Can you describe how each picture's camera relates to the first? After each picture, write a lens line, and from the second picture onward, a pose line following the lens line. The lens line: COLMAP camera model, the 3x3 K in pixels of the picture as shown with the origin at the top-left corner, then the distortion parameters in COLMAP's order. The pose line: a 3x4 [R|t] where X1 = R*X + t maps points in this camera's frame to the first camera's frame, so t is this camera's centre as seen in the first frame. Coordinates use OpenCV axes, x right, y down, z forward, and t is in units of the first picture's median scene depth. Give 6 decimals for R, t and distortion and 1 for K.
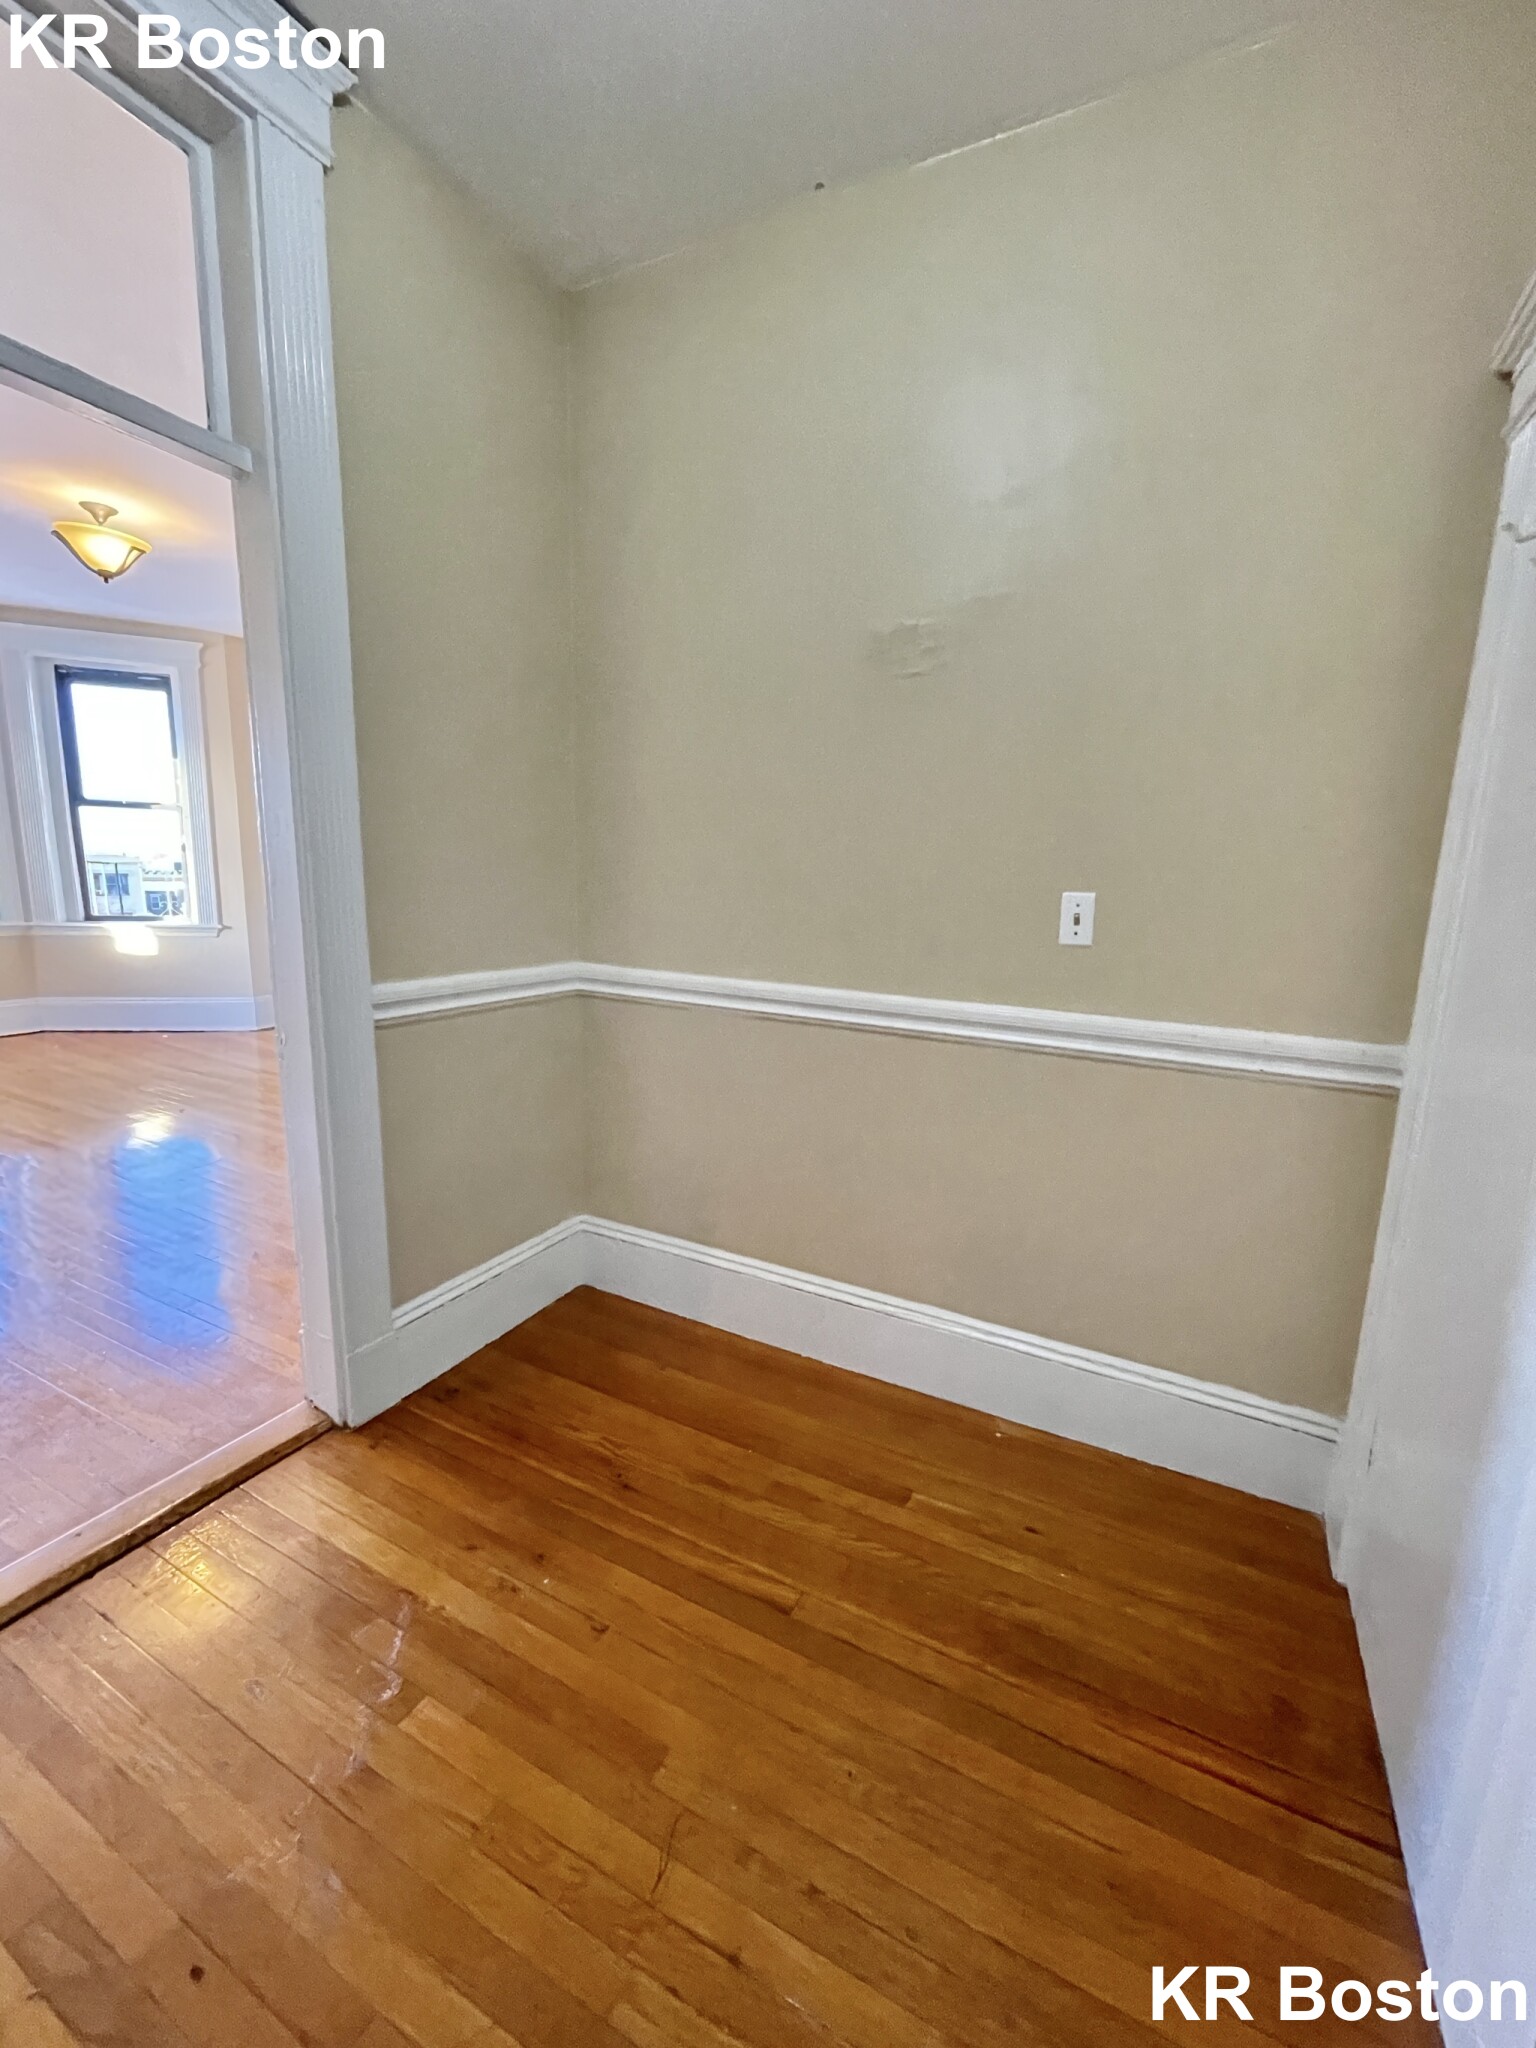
lens RADIAL K [[826.1, 0, 769.6], [0, 826.1, 1027.6], [0, 0, 1]] dist [-0.003927, -0.000873]
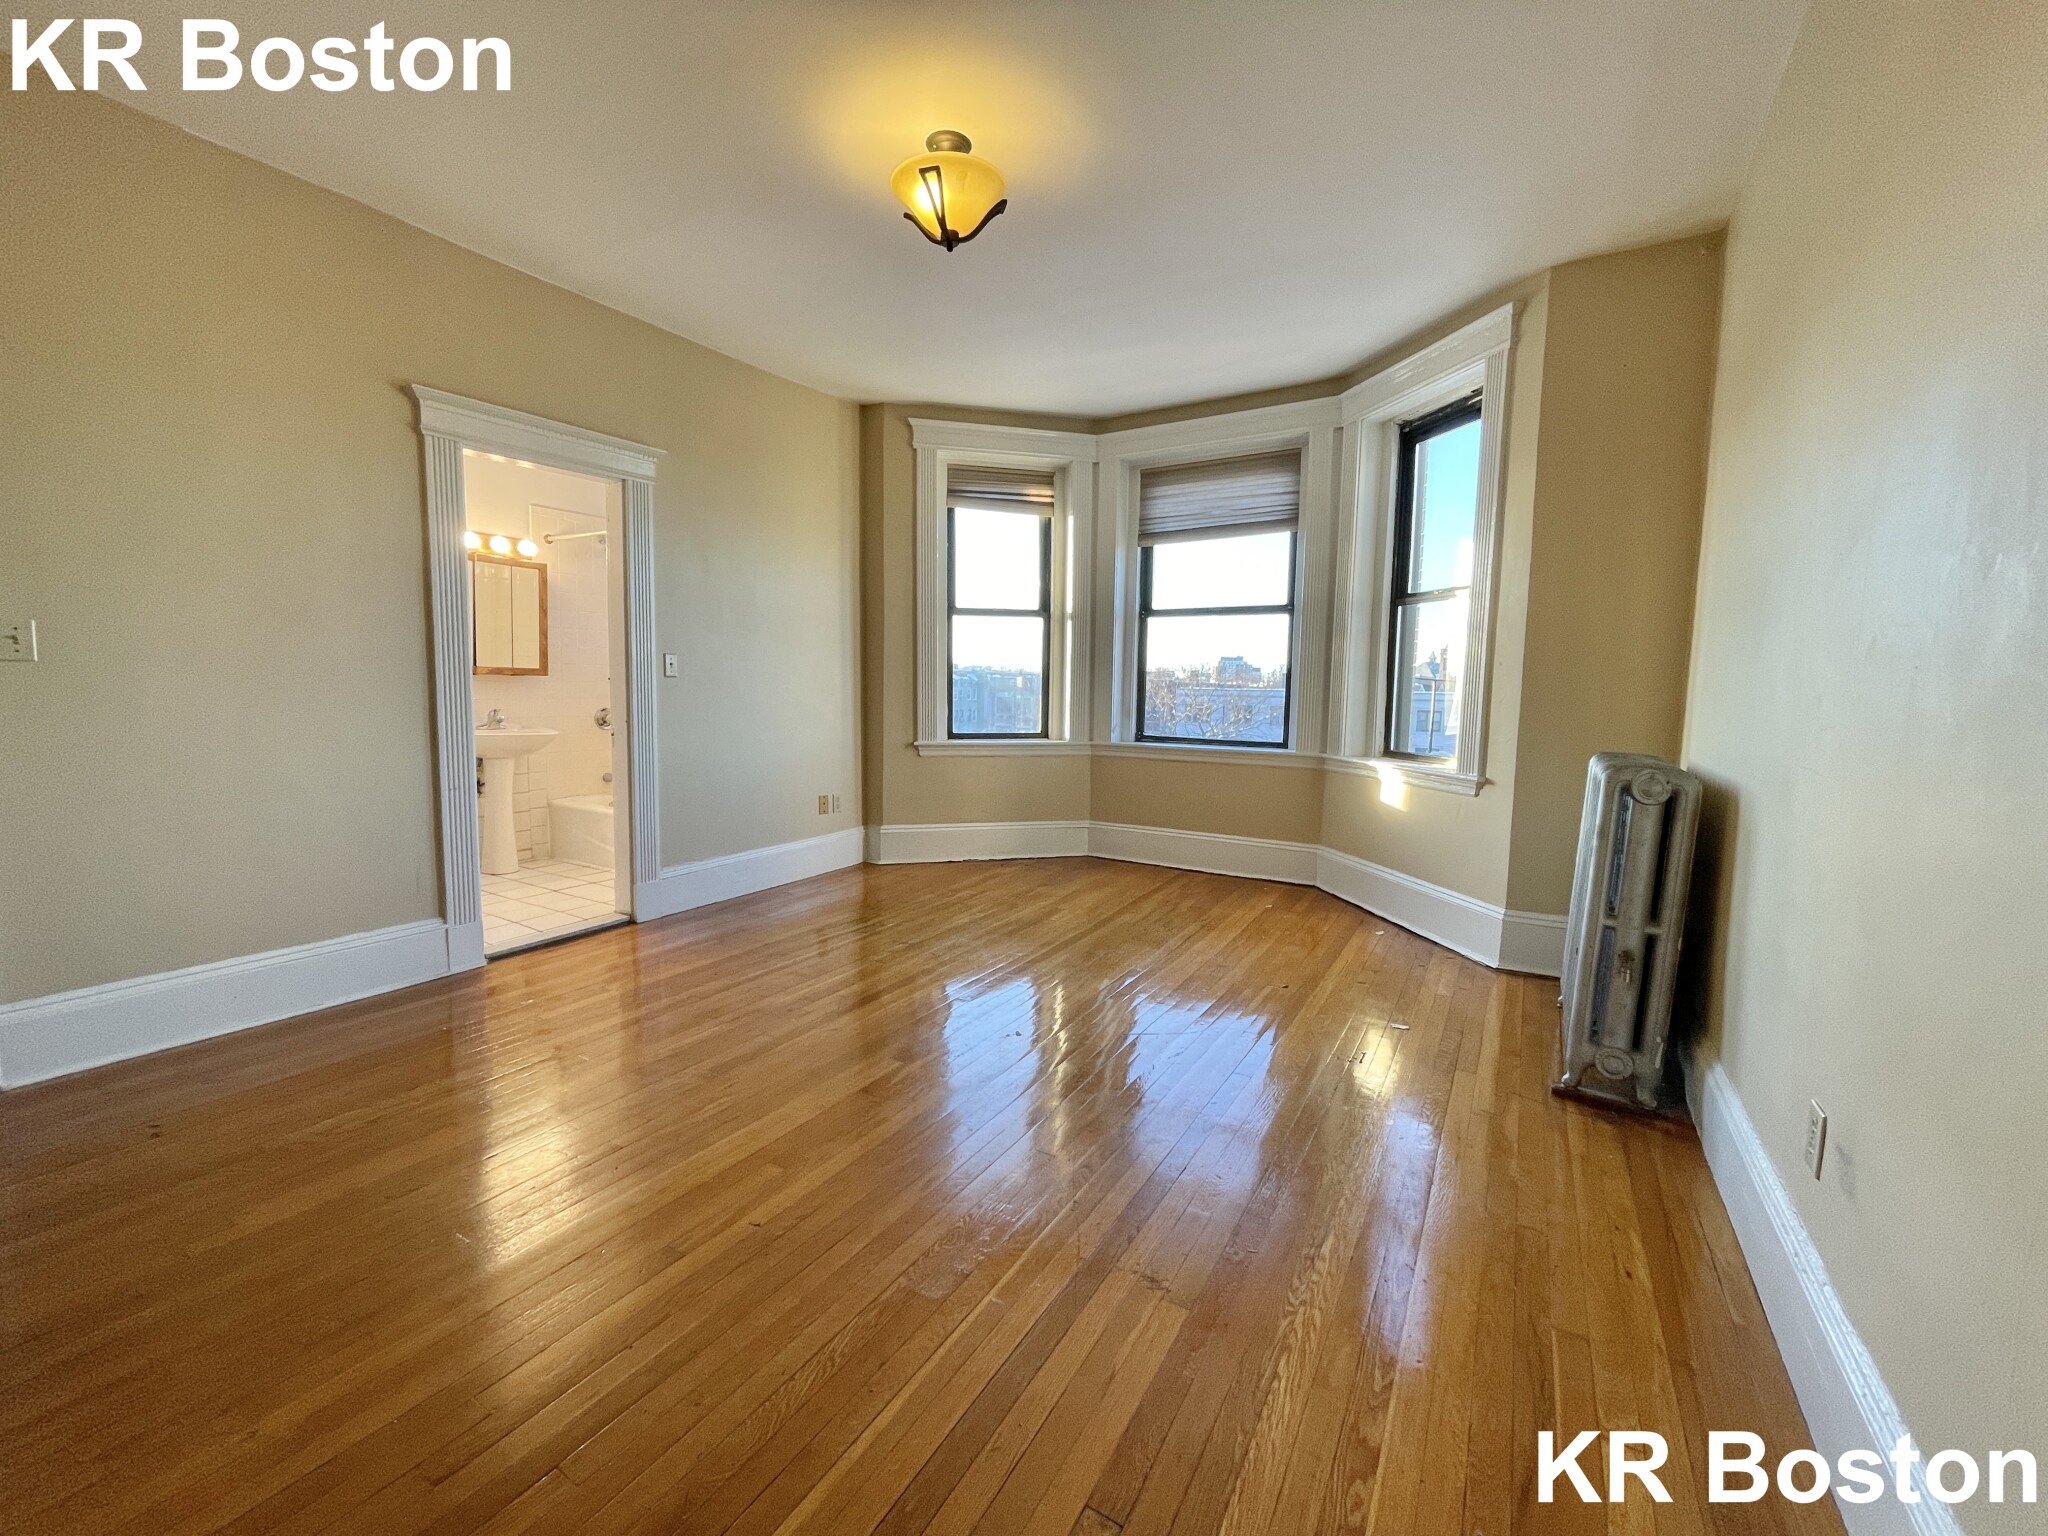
lens RADIAL K [[826.1, 0, 1012.3], [0, 826.1, 766.4], [0, 0, 1]] dist [-0.003927, -0.000873]
pose [[-0.082709, 0.067535, -0.994283, -0.051186], [-0.195382, 0.977240, 0.082630, -0.120610], [0.977233, 0.201099, -0.067632, 0.742624]]
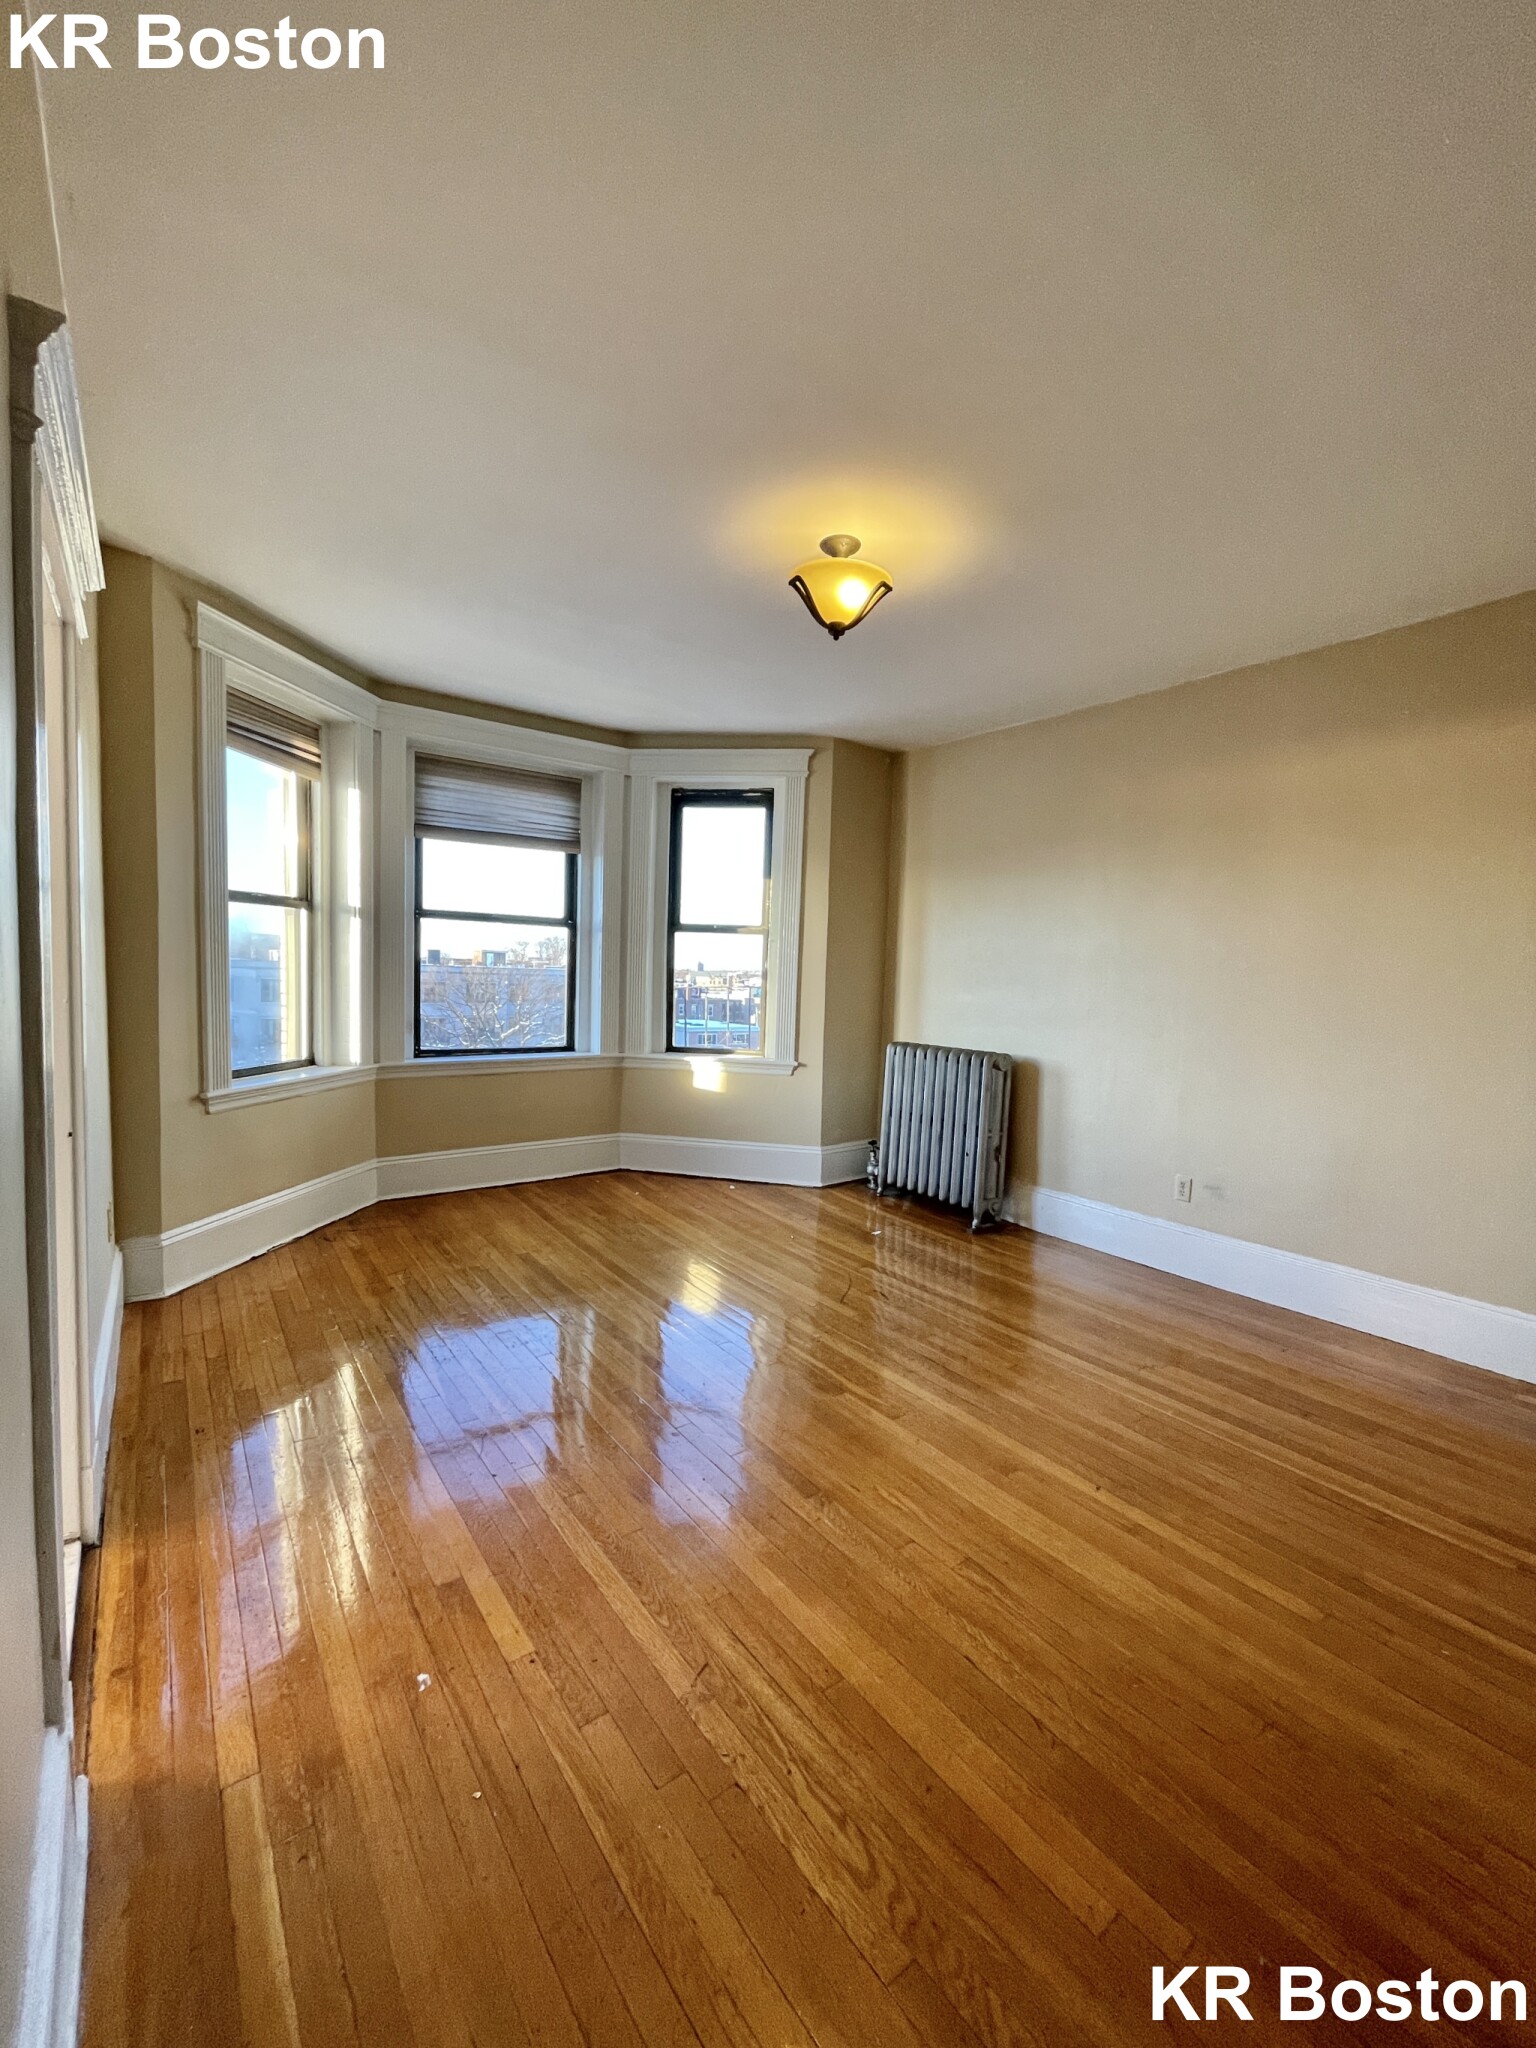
lens RADIAL K [[826.1, 0, 759.4], [0, 826.1, 1032.7], [0, 0, 1]] dist [-0.003927, -0.000873]
pose [[0.893777, 0.026132, -0.447750, -0.326599], [-0.081404, 0.991172, -0.104646, -0.064021], [0.441062, 0.129979, 0.888014, 0.217618]]
